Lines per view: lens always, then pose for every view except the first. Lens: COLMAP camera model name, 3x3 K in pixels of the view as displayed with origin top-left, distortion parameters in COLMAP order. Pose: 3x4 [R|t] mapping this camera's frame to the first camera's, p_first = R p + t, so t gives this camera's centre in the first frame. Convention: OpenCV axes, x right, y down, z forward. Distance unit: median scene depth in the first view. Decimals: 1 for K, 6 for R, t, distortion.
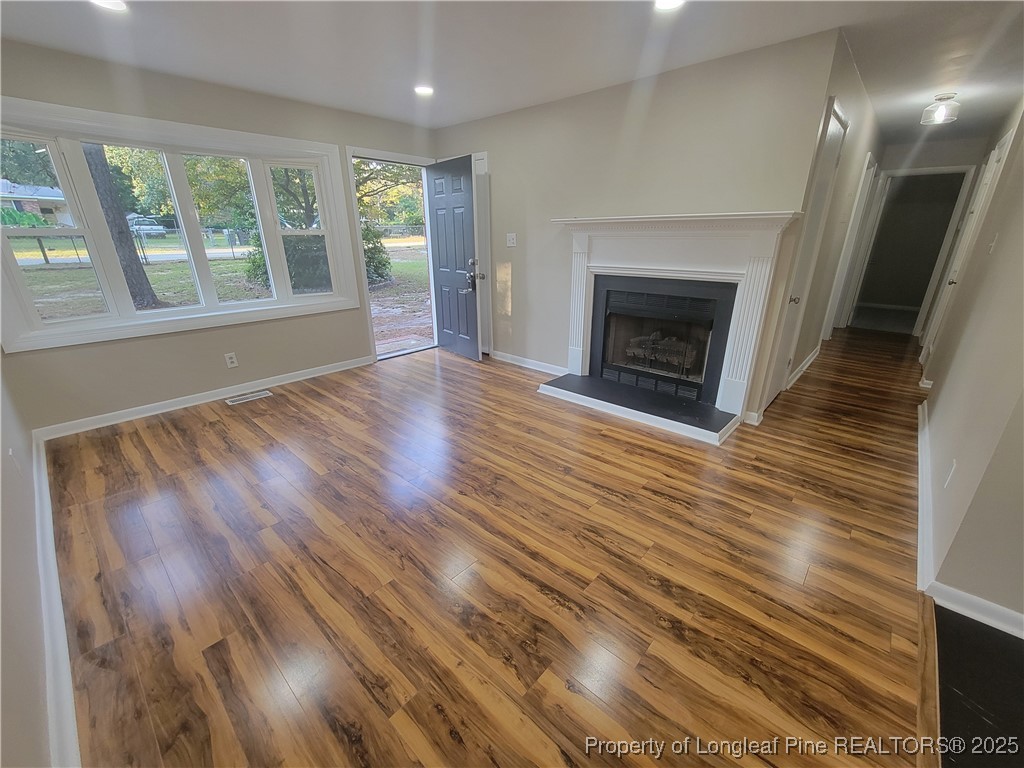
lens RADIAL K [[416.0, 0, 512.0], [0, 416.0, 385.6], [0, 0, 1]] dist [0.000171, -0.000302]
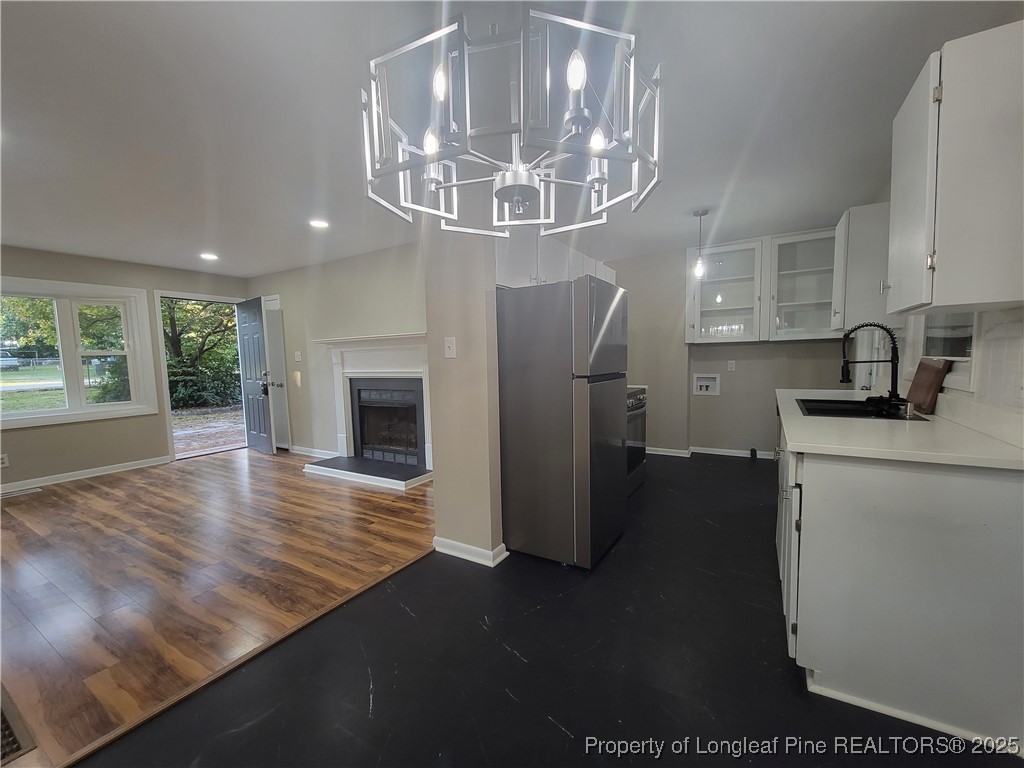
lens RADIAL K [[416.0, 0, 515.0], [0, 416.0, 384.3], [0, 0, 1]] dist [0.000171, -0.000302]
pose [[0.980234, -0.032503, 0.195155, 0.640156], [0.086642, 0.957316, -0.275752, 0.234546], [-0.177863, 0.287210, 0.941210, -0.492440]]
